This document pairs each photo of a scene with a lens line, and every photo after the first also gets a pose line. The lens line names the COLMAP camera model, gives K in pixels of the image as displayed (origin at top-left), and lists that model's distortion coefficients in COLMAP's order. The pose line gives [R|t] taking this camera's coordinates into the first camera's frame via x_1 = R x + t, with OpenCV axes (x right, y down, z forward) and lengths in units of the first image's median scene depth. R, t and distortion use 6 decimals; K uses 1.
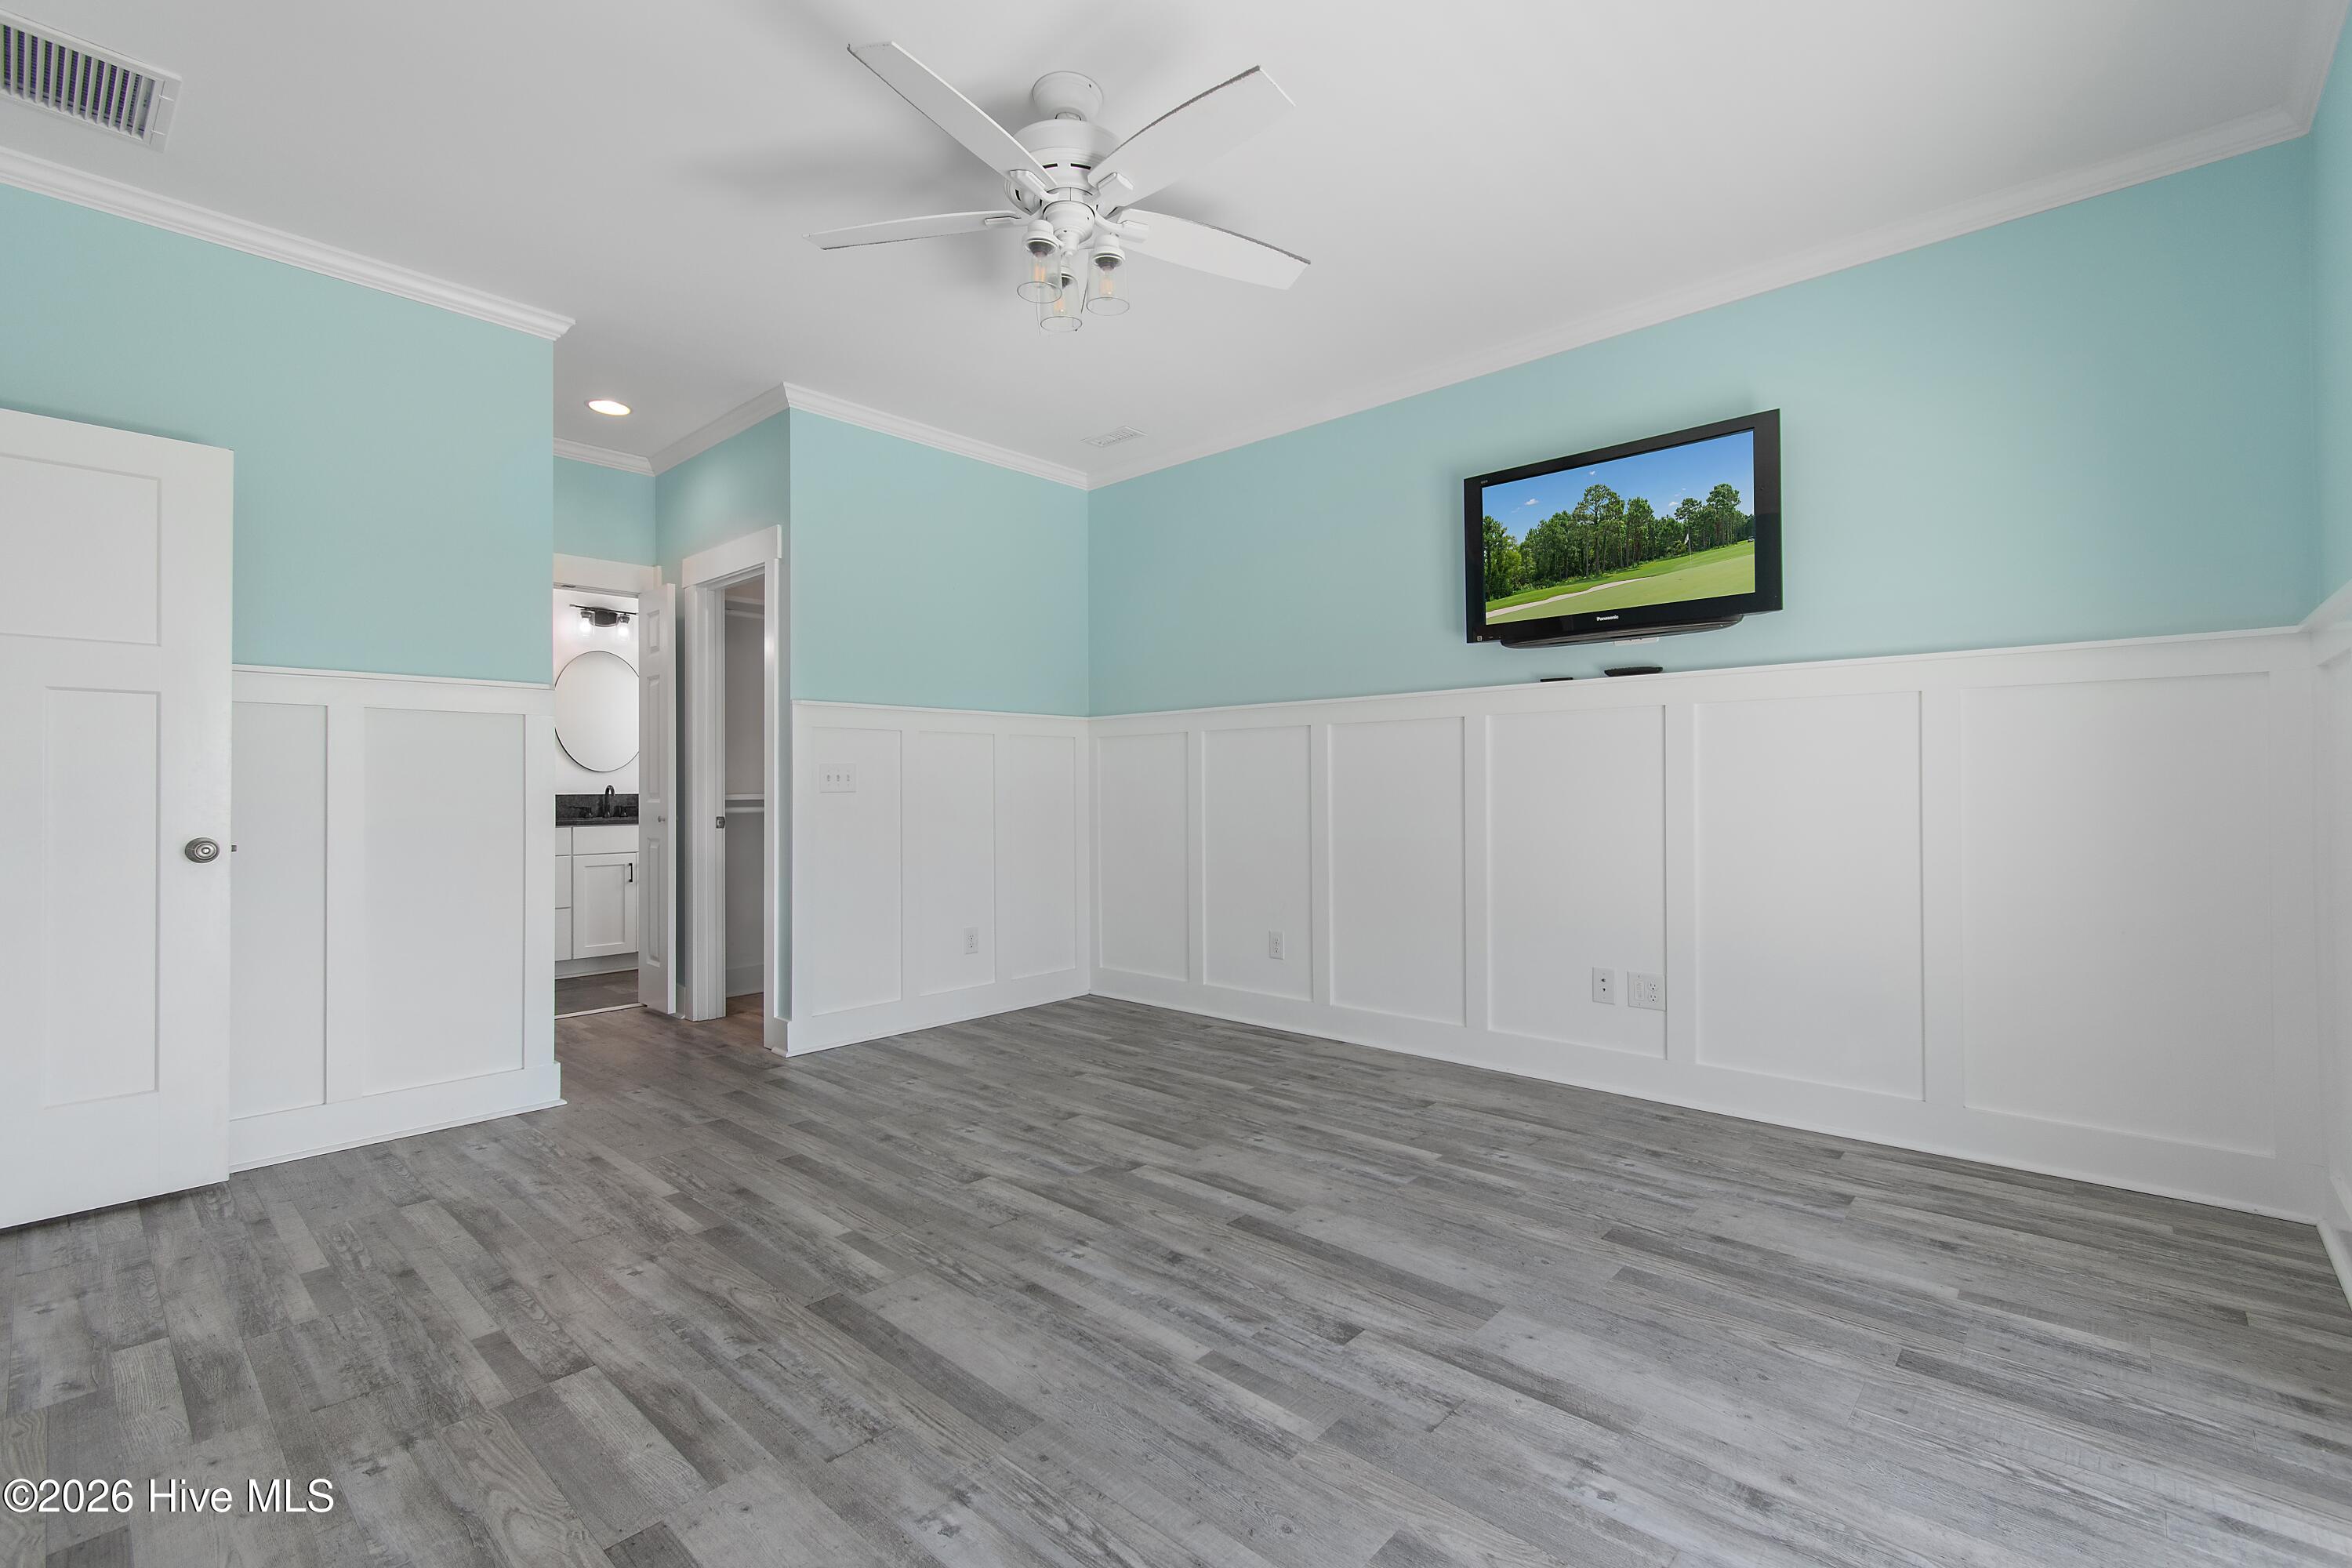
lens RADIAL K [[1059.2, 0, 1173.2], [0, 1059.2, 775.4], [0, 0, 1]] dist [0.002591, -0.001455]
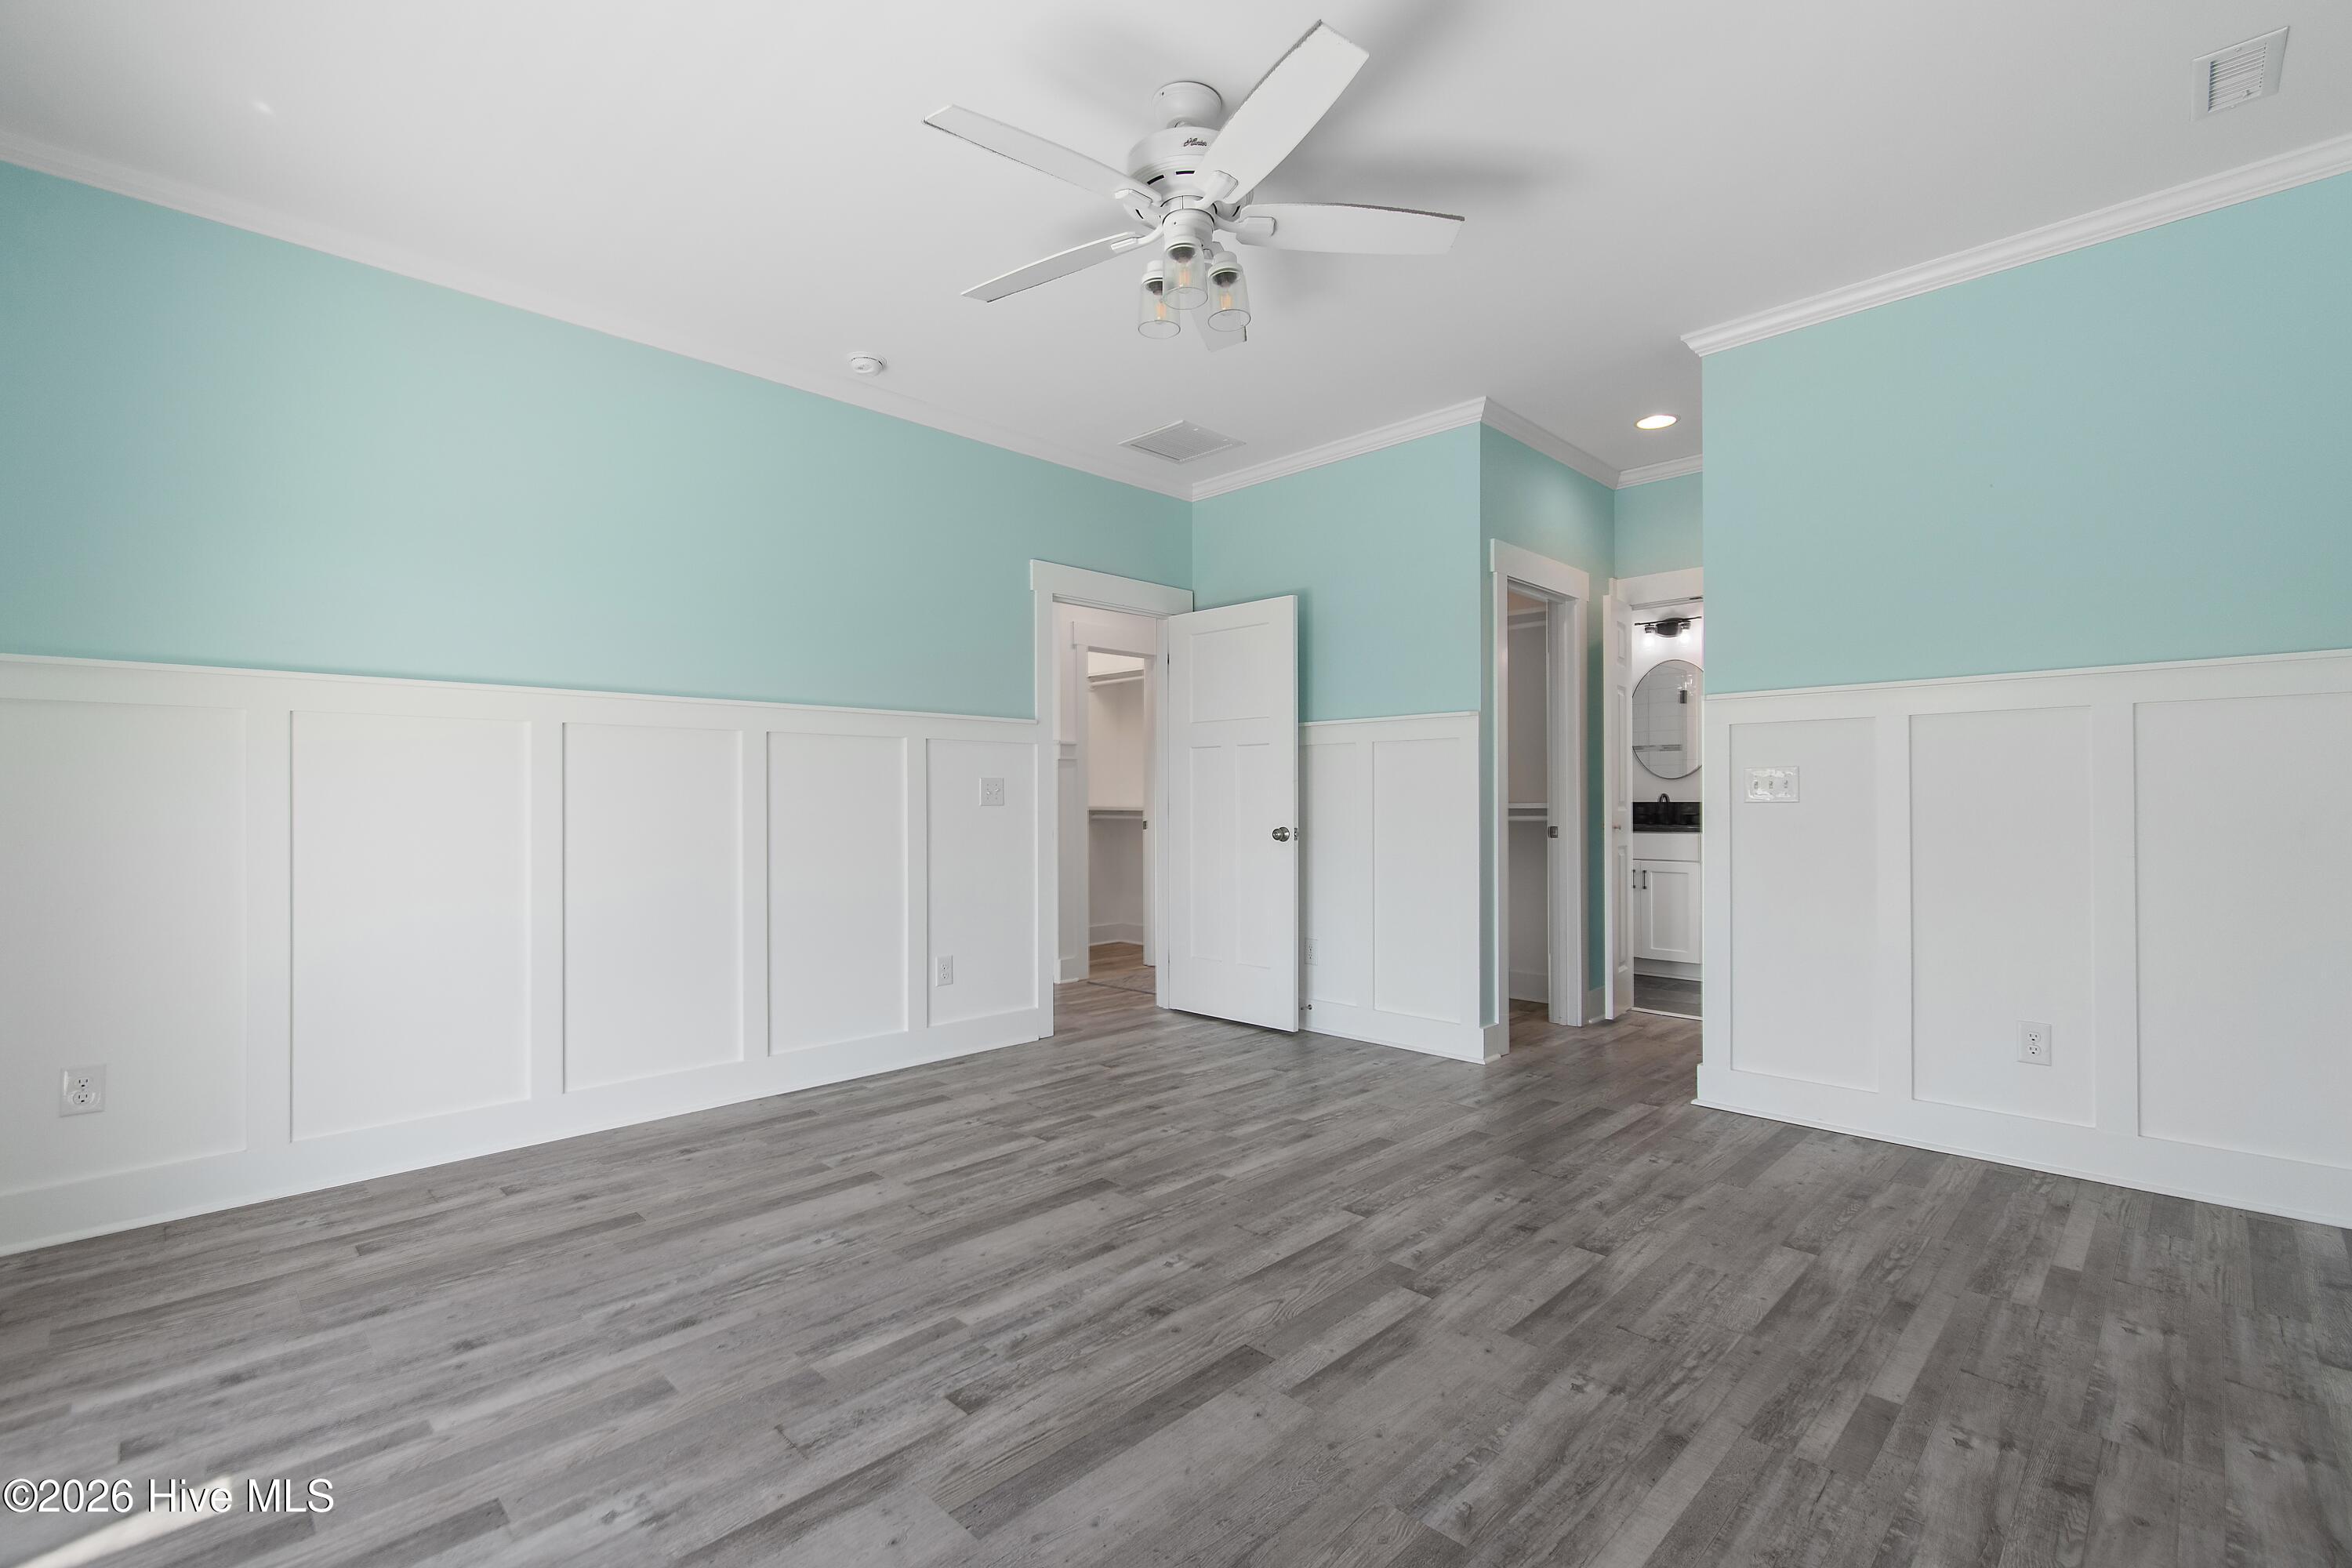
lens RADIAL K [[1059.2, 0, 1173.2], [0, 1059.2, 775.4], [0, 0, 1]] dist [0.002591, -0.001455]
pose [[-0.063727, -0.015660, -0.997844, 0.856285], [0.015090, 0.999747, -0.016654, 0.003175], [0.997853, -0.016119, -0.063475, 0.993179]]
